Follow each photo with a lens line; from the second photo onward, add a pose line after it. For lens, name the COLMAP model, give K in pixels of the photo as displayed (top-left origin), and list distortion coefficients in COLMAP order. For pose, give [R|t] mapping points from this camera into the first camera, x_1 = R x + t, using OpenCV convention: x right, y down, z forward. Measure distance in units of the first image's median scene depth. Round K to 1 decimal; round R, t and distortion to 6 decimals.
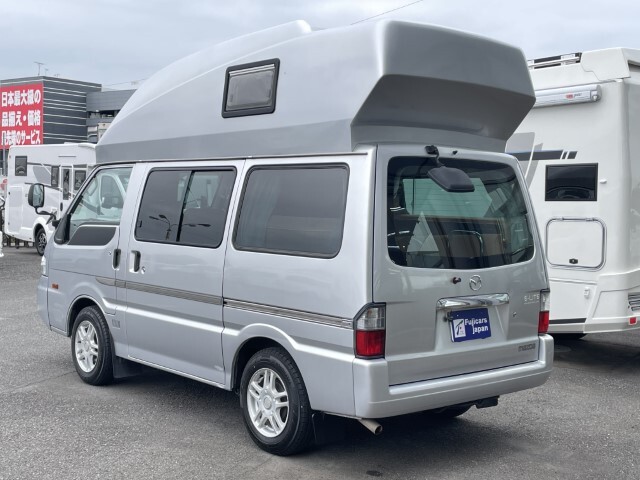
lens RADIAL K [[882.4, 0, 319.3], [0, 882.4, 243.3], [0, 0, 1]] dist [0.053252, 0.000000]
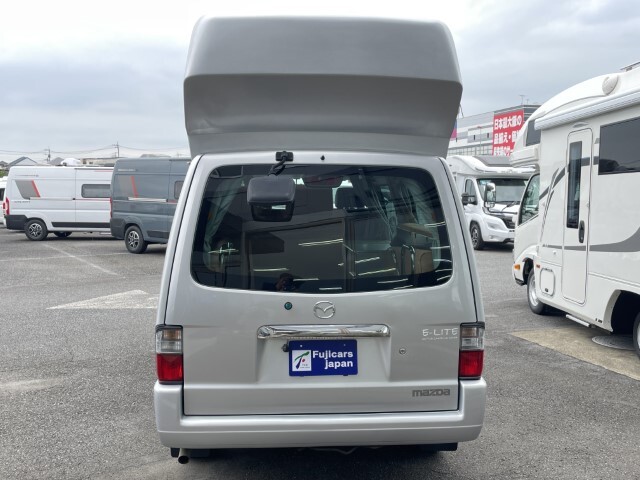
lens RADIAL K [[632.4, 0, 322.4], [0, 632.4, 233.3], [0, 0, 1]] dist [0.070754, 0.000000]
pose [[0.801234, 0.026498, -0.597764, 0.527599], [-0.020027, 0.999647, 0.017468, -0.038848], [0.598016, -0.002025, 0.801482, 0.498520]]
